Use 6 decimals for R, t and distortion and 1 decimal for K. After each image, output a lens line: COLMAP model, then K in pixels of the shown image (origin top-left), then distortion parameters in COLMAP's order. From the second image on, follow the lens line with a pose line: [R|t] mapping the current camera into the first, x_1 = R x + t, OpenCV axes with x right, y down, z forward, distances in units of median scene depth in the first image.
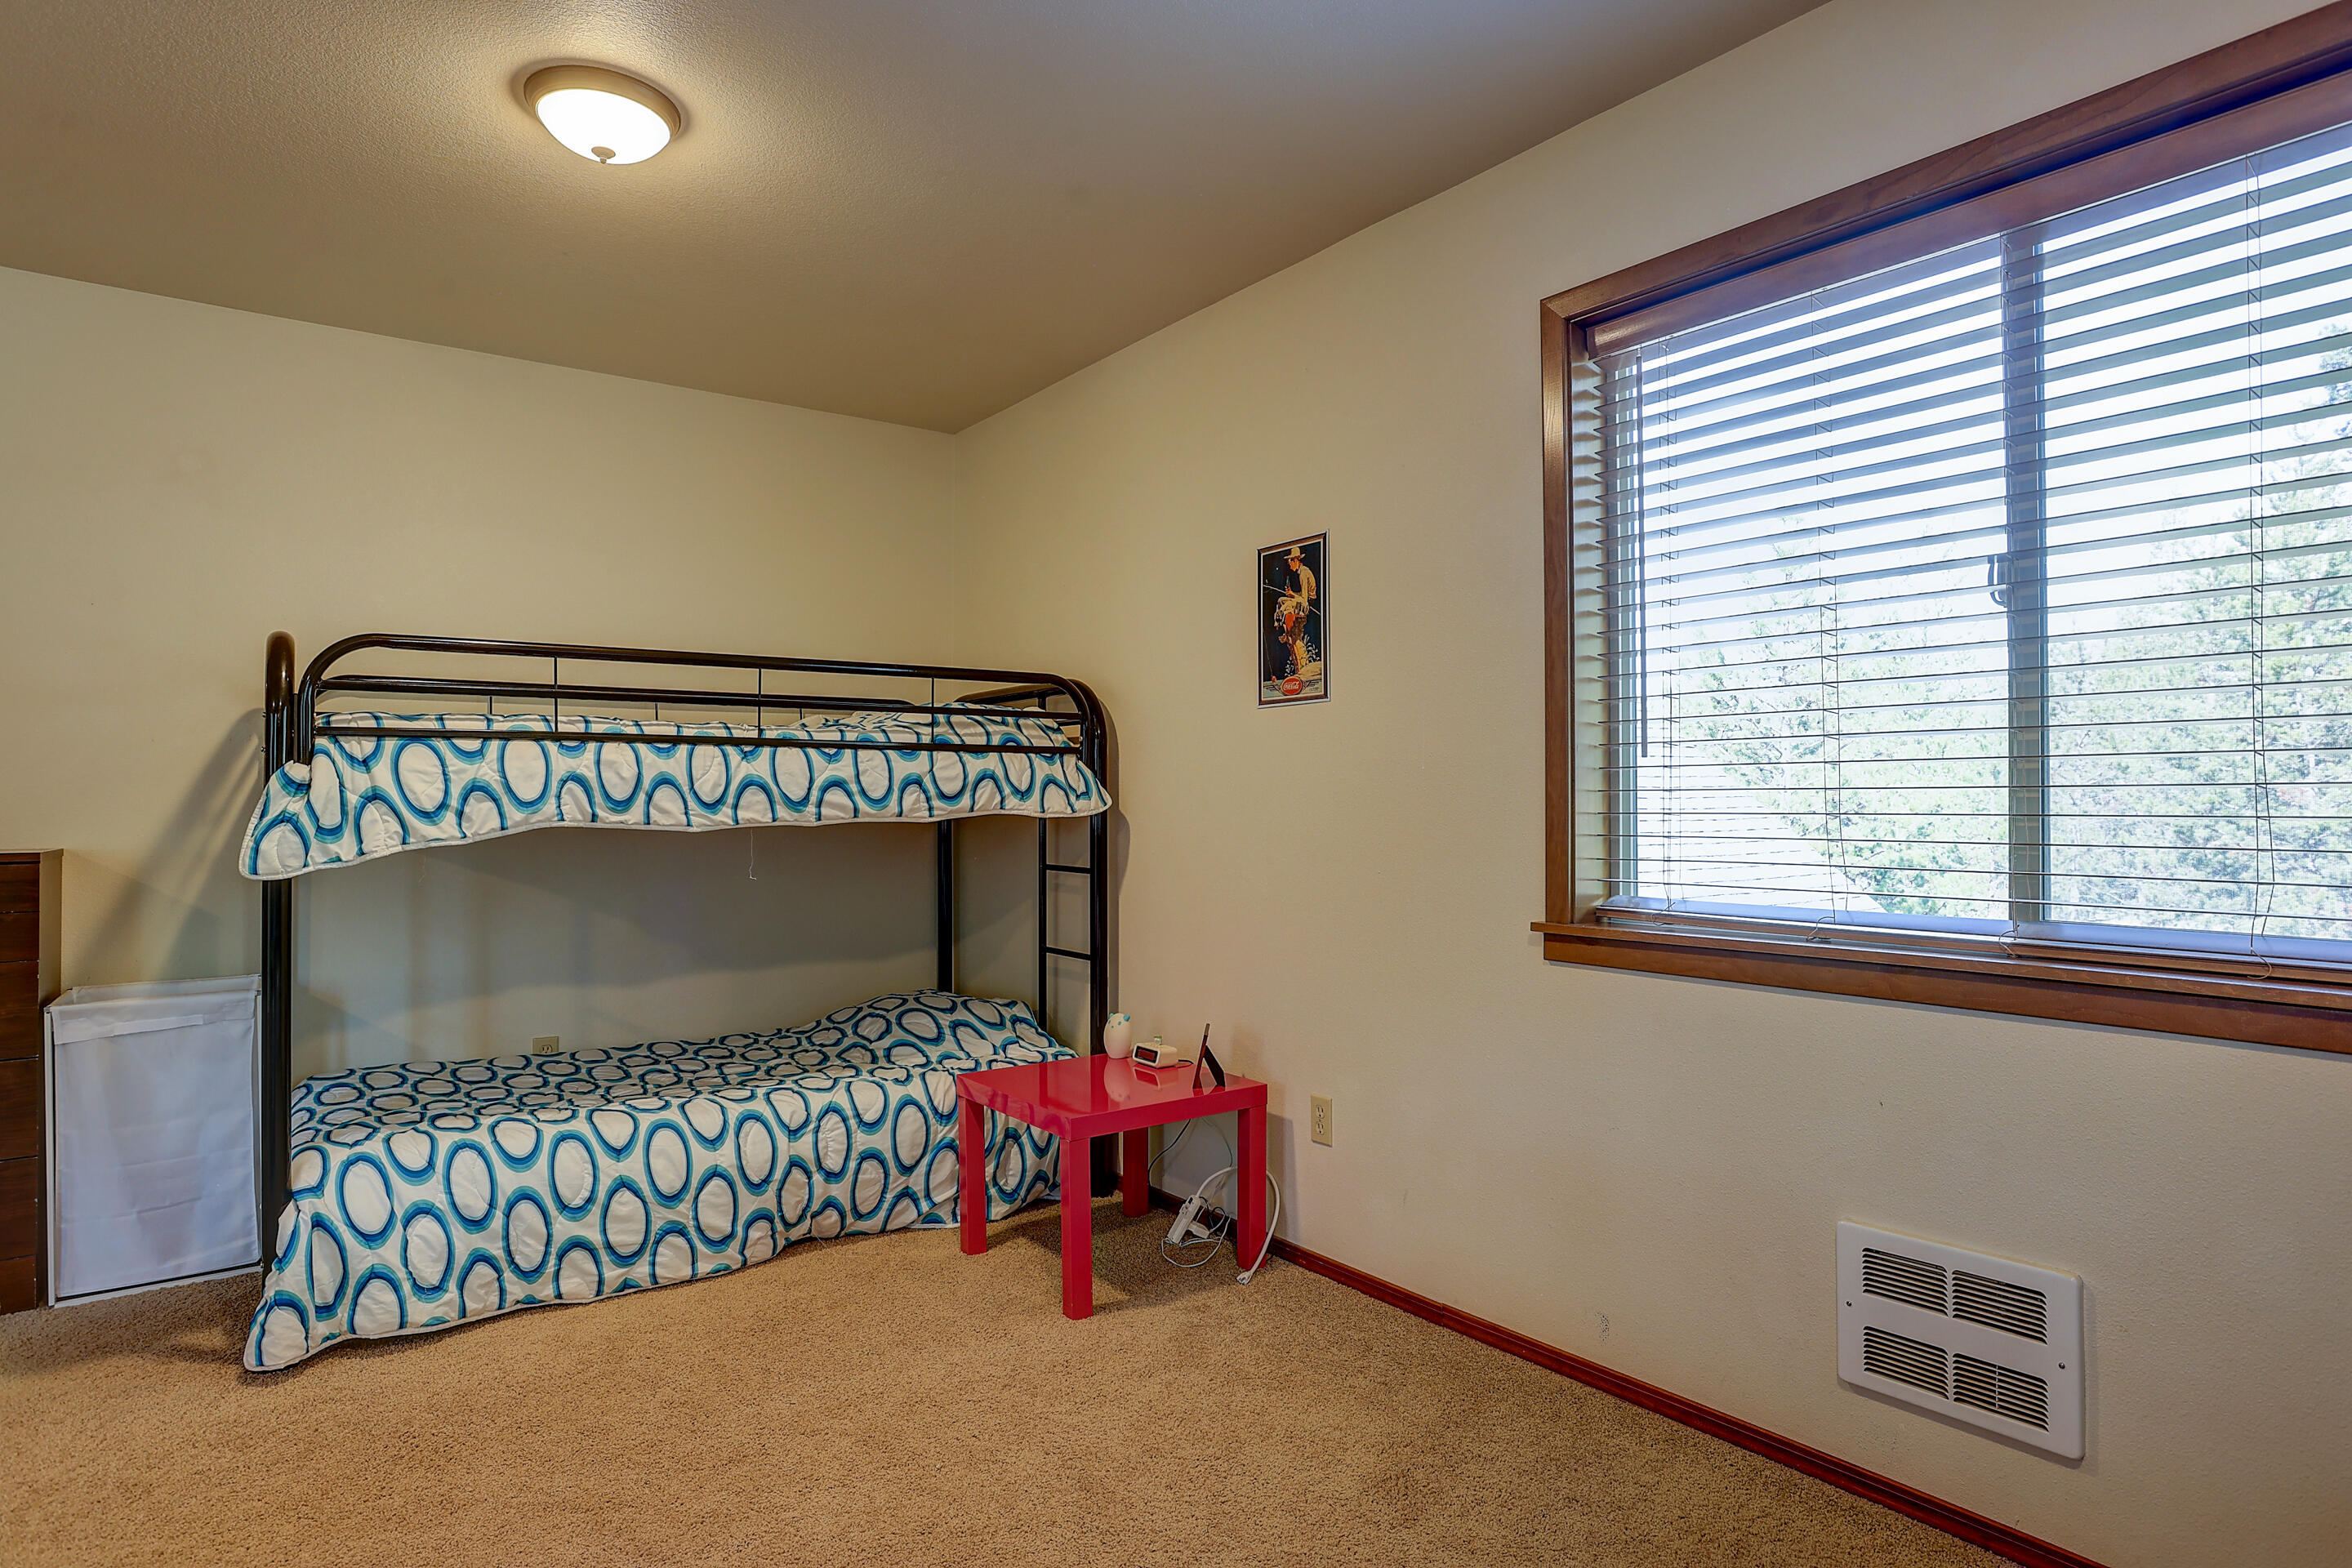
lens RADIAL K [[1338.5, 0, 1173.7], [0, 1338.5, 792.8], [0, 0, 1]] dist [0.027524, 0.000527]
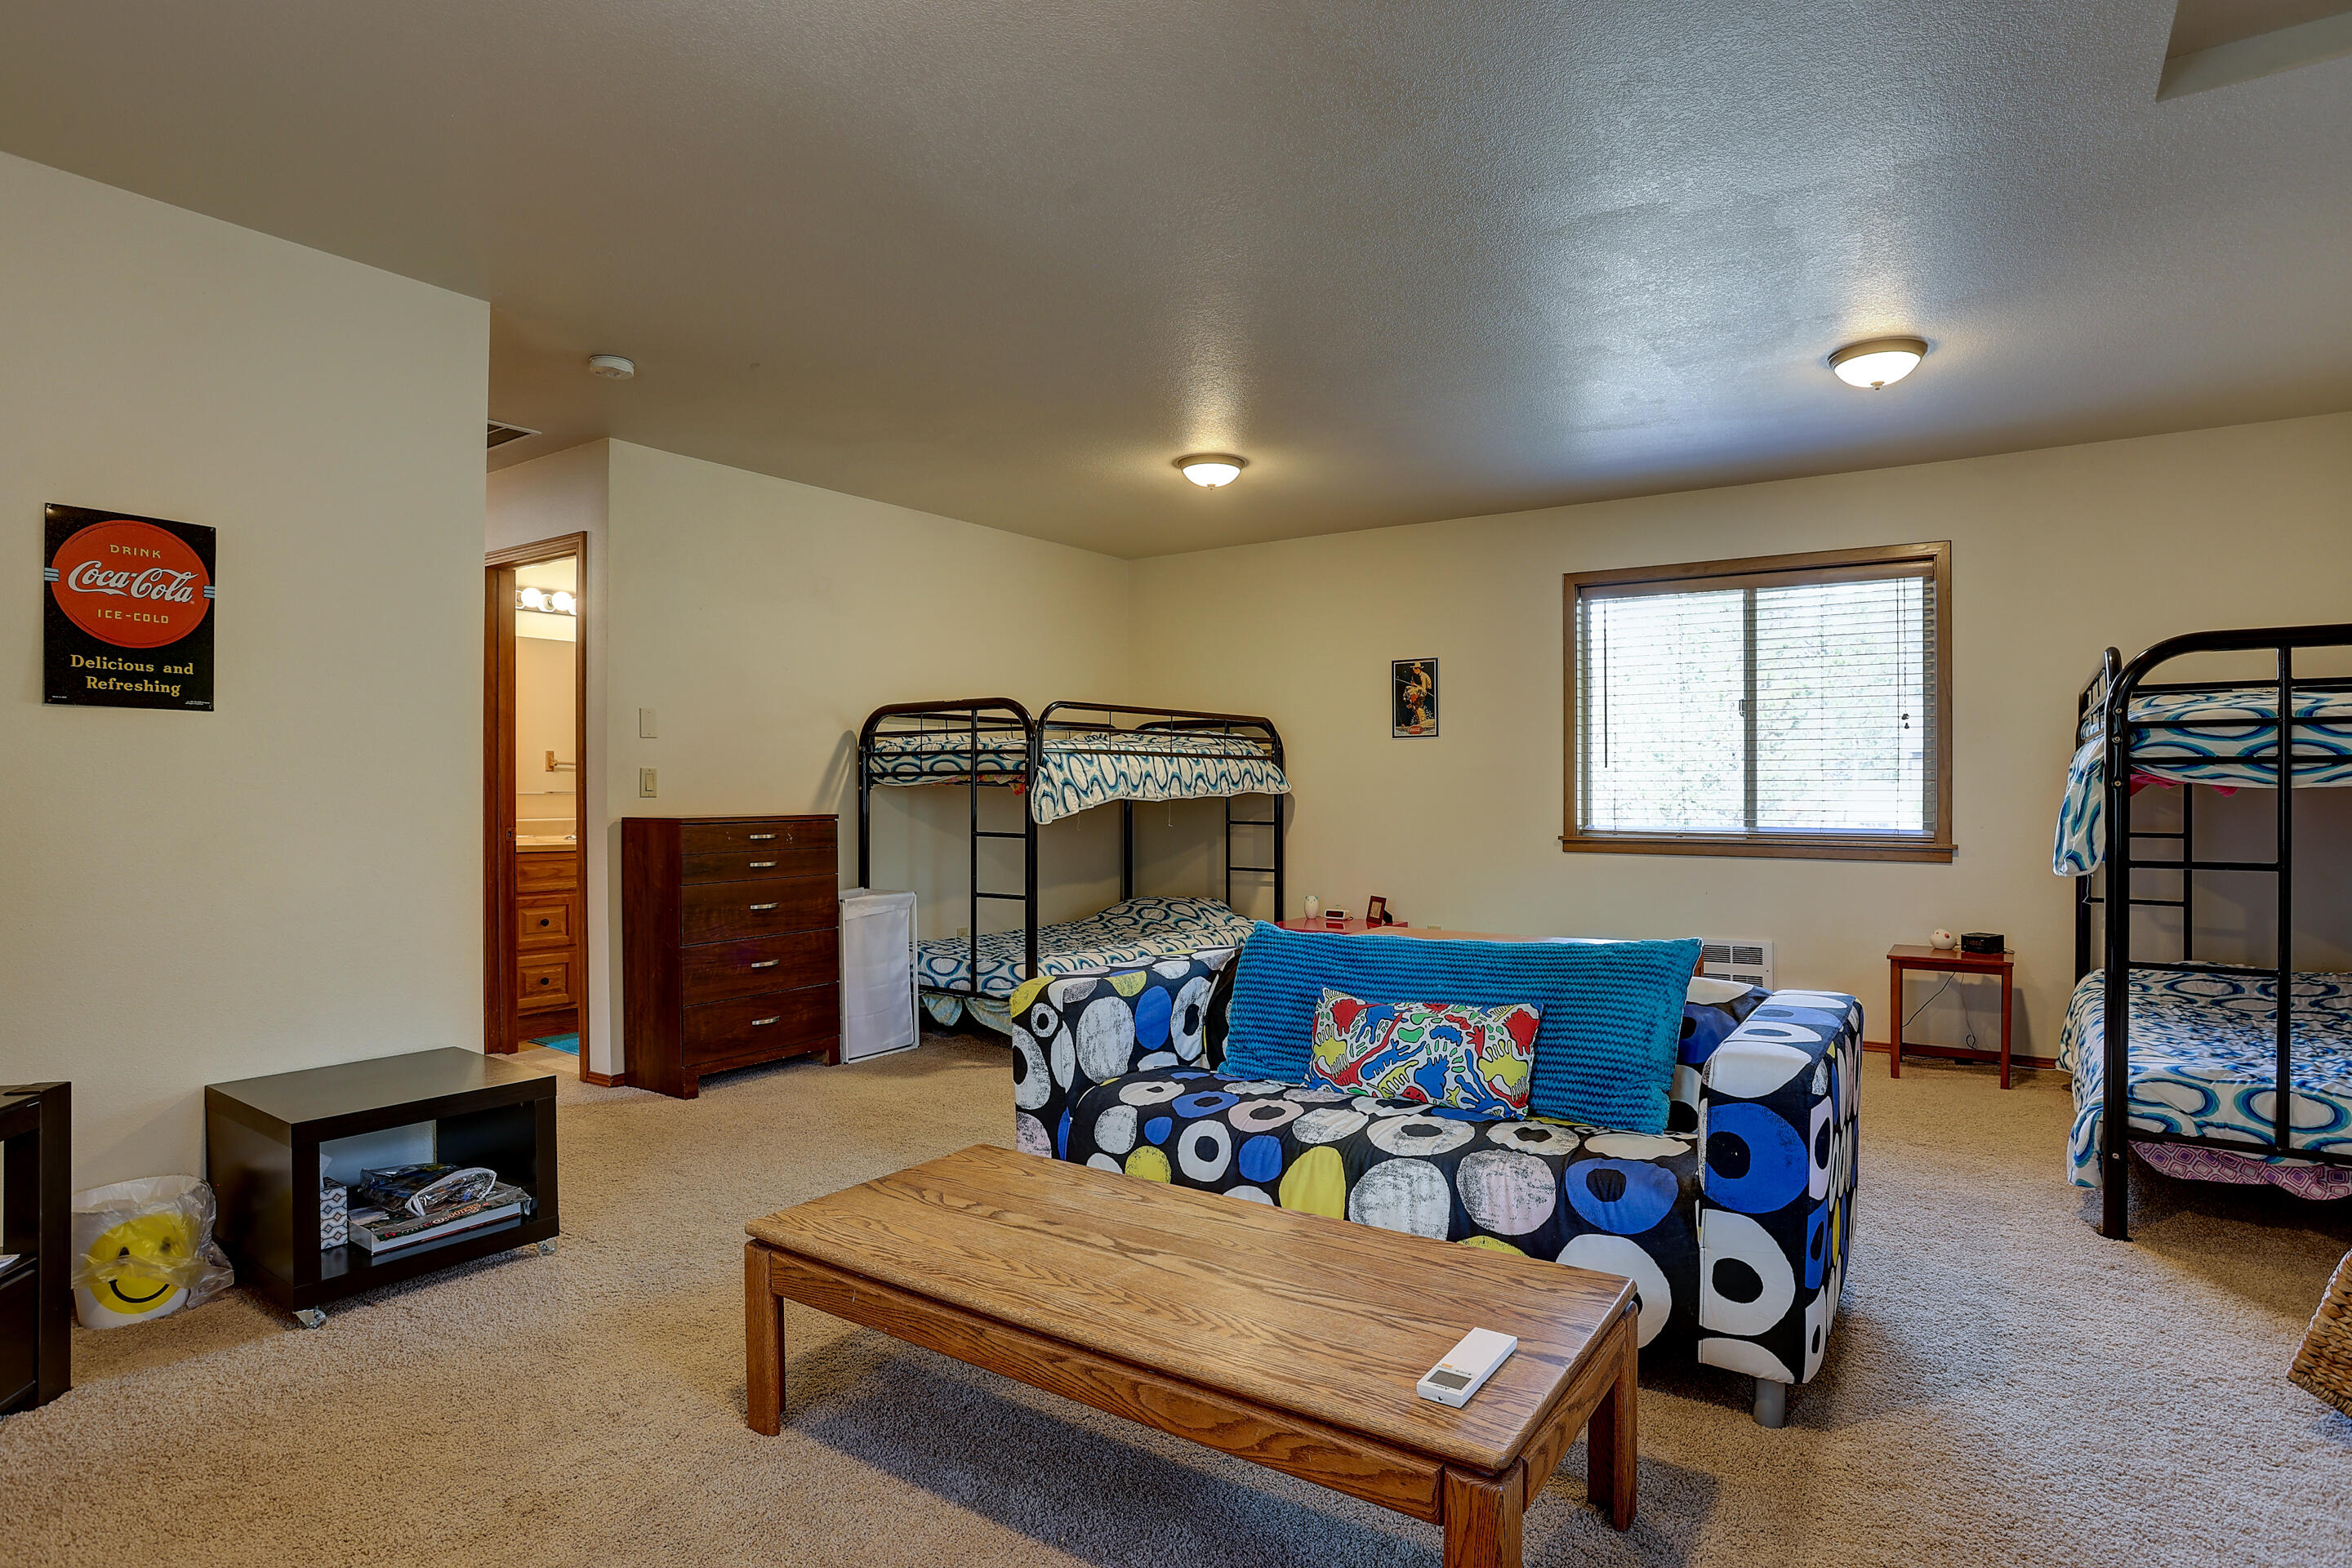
lens RADIAL K [[1338.5, 0, 1181.4], [0, 1338.5, 787.0], [0, 0, 1]] dist [0.027524, 0.000527]
pose [[0.920585, -0.001158, 0.390540, -1.042773], [-0.002141, 0.999966, 0.008013, -0.006839], [-0.390536, -0.008213, 0.920551, -0.756574]]
